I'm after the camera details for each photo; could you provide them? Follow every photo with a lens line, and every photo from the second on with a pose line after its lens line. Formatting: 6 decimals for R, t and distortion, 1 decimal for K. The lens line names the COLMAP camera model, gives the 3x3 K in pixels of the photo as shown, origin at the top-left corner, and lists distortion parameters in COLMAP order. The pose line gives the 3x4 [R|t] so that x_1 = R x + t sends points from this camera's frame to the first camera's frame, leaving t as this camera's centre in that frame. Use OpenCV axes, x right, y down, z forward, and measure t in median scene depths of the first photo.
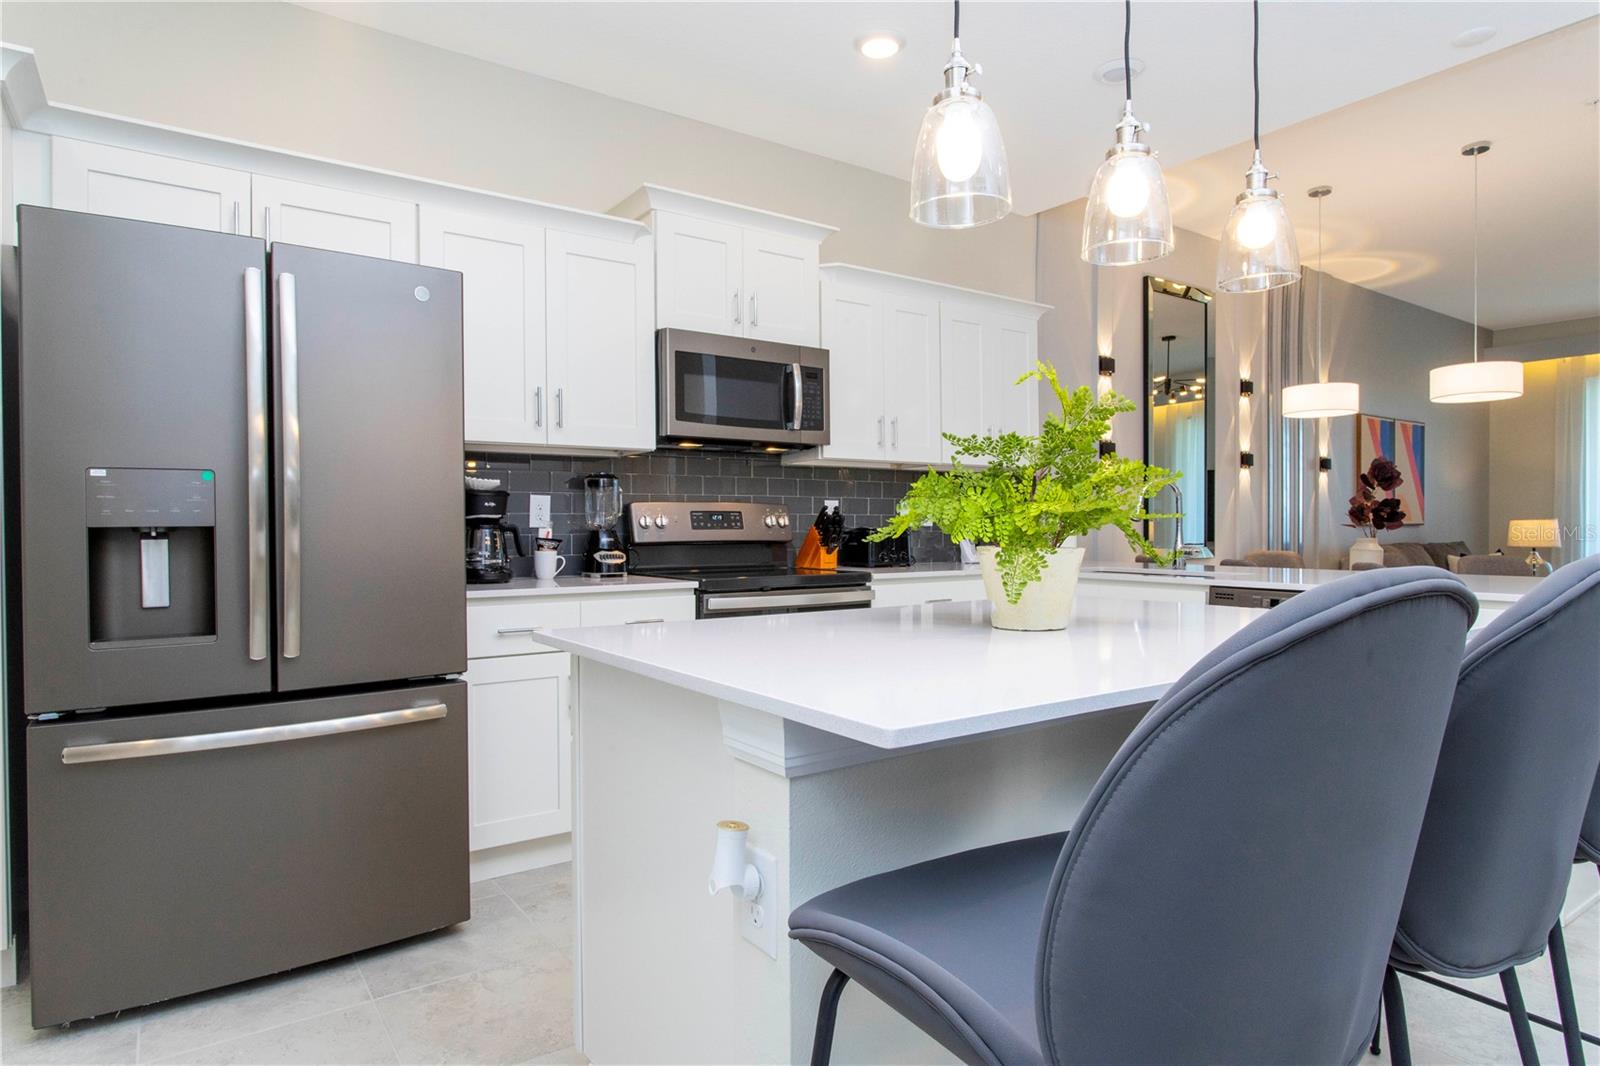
lens RADIAL K [[904.4, 0, 800.0], [0, 904.4, 533.0], [0, 0, 1]] dist [-0.007035, -0.001197]
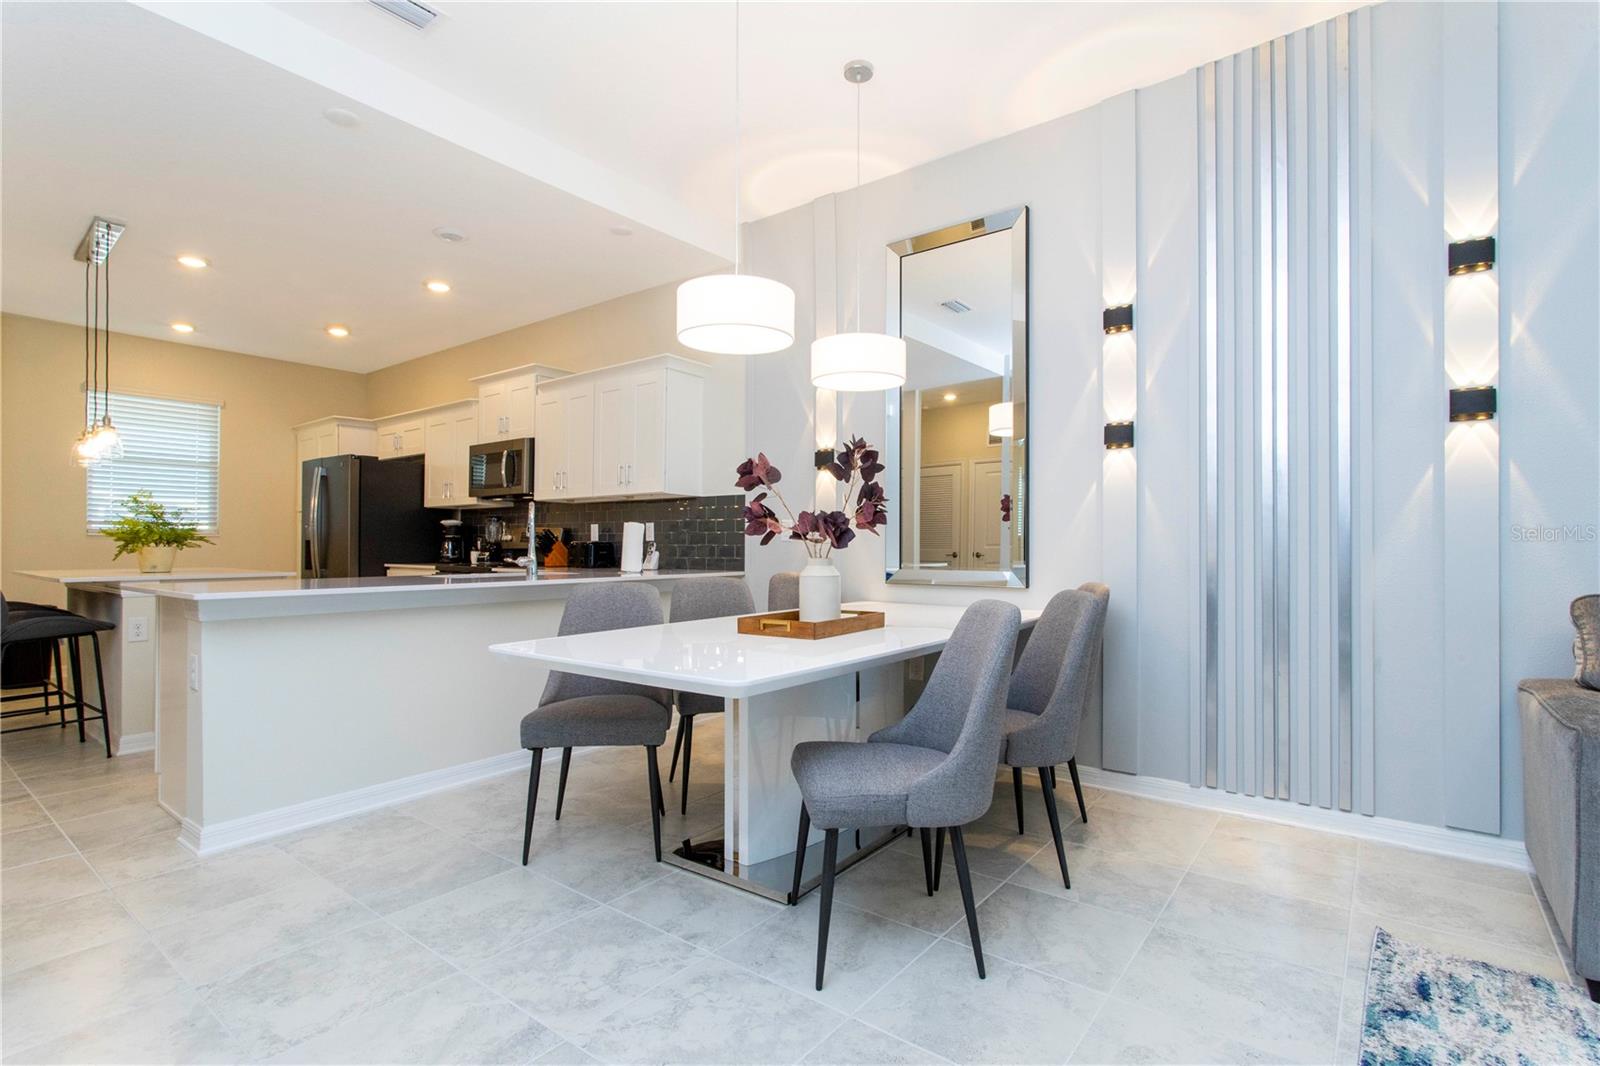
lens RADIAL K [[763.3, 0, 795.4], [0, 763.3, 533.4], [0, 0, 1]] dist [-0.004326, 0.000424]
pose [[0.290699, -0.008155, -0.956780, 1.562050], [-0.011005, 0.999869, -0.011866, -0.009931], [0.956751, 0.013978, 0.290571, 1.074522]]
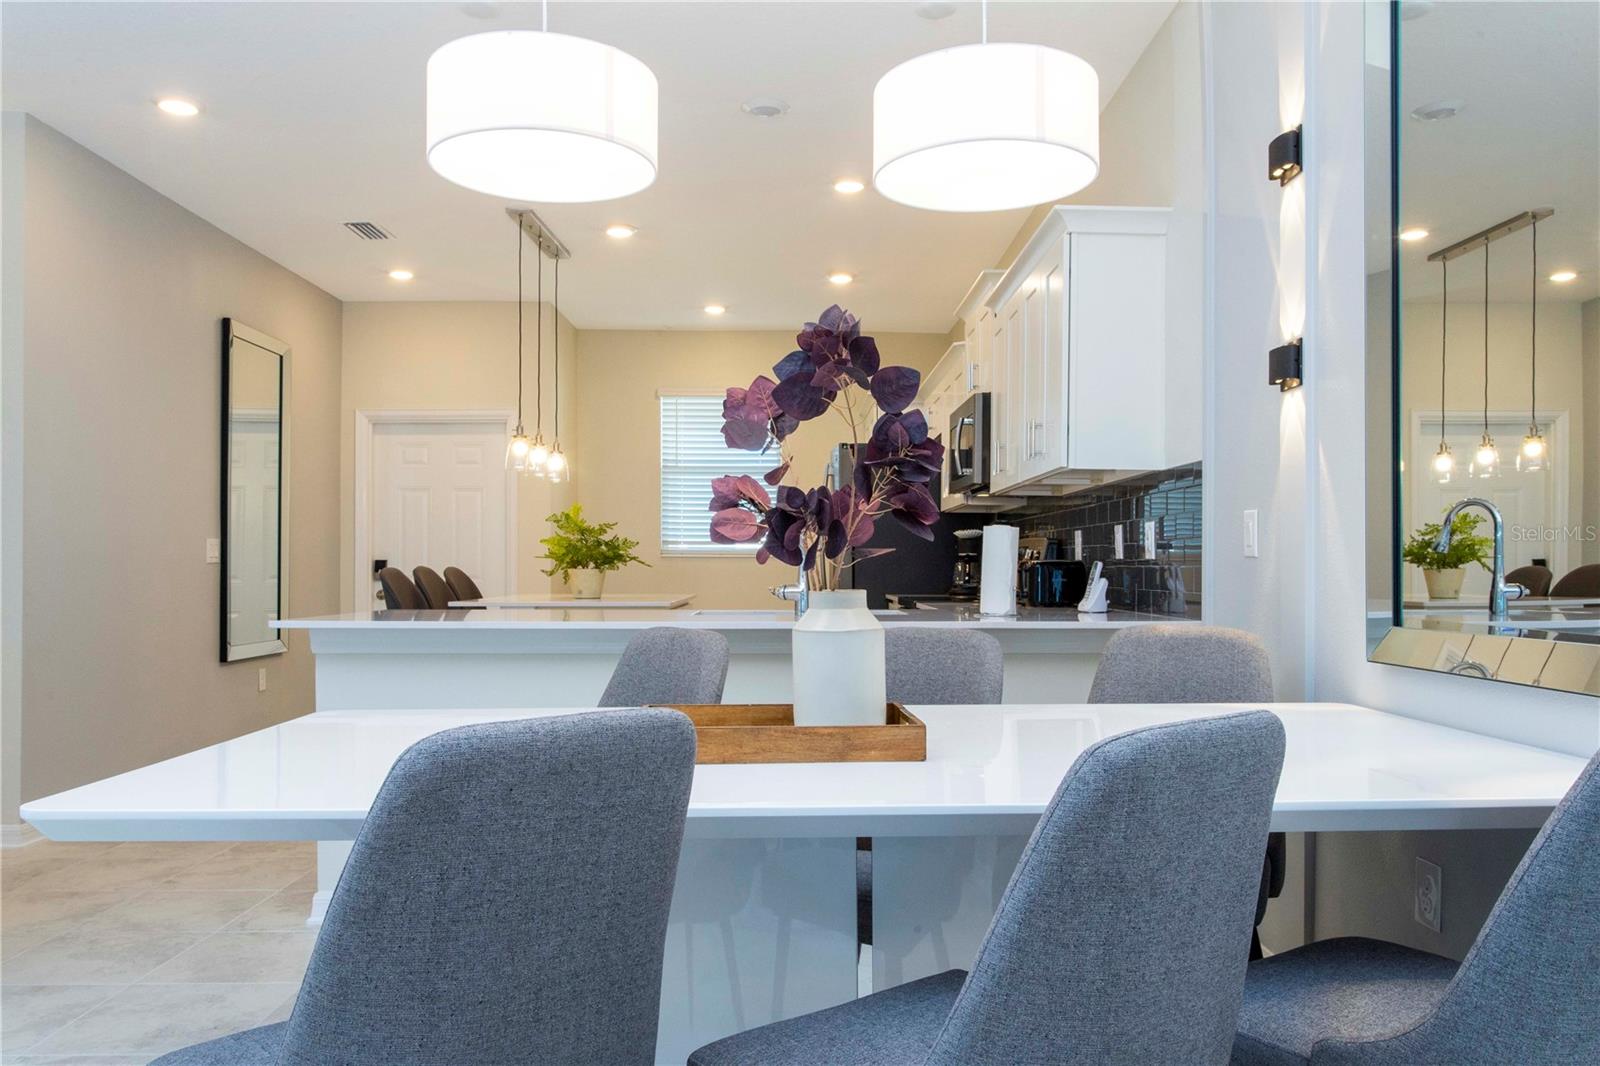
lens RADIAL K [[1172.7, 0, 797.0], [0, 1172.7, 561.4], [0, 0, 1]] dist [0.010808, 0.001263]
pose [[-0.566923, 0.000361, -0.823771, 1.283437], [-0.004700, 0.999982, 0.003673, -0.010171], [0.823757, 0.005954, -0.566911, 1.613044]]
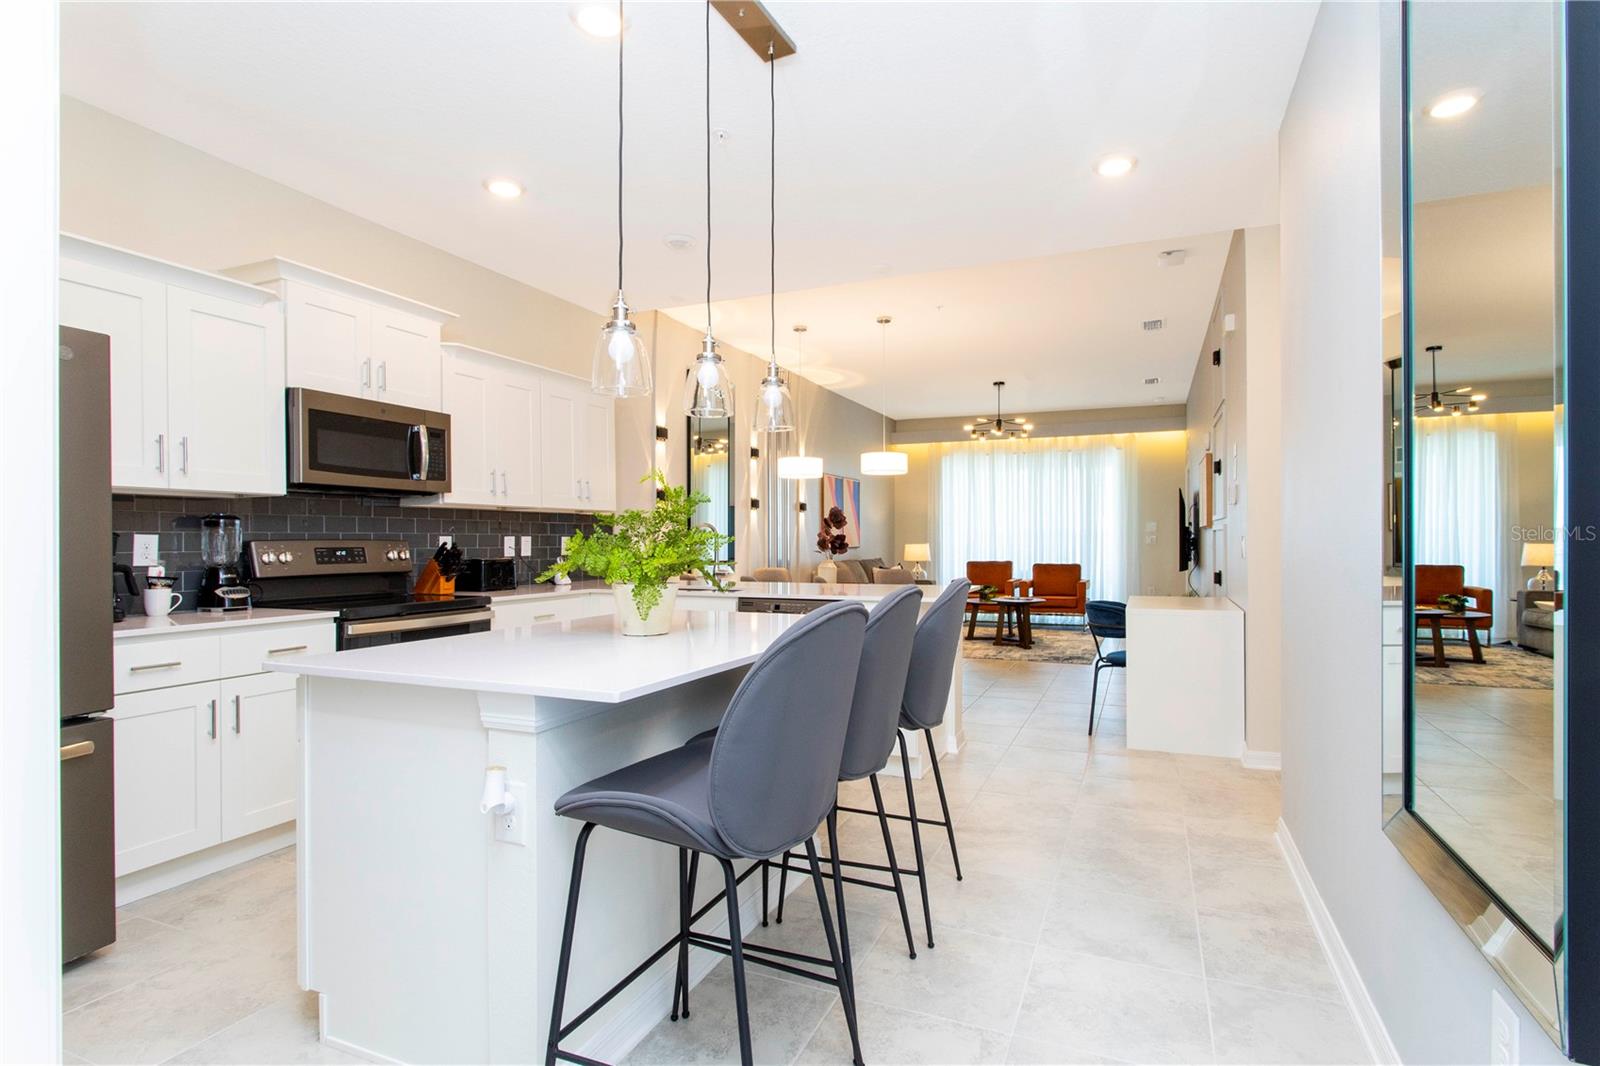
lens RADIAL K [[772.4, 0, 835.0], [0, 772.4, 538.8], [0, 0, 1]] dist [-0.002012, 0.000042]
pose [[0.841979, 0.001240, 0.539509, -0.092645], [0.005560, 0.999924, -0.010975, -0.021226], [-0.539481, 0.012241, 0.841909, -0.151625]]
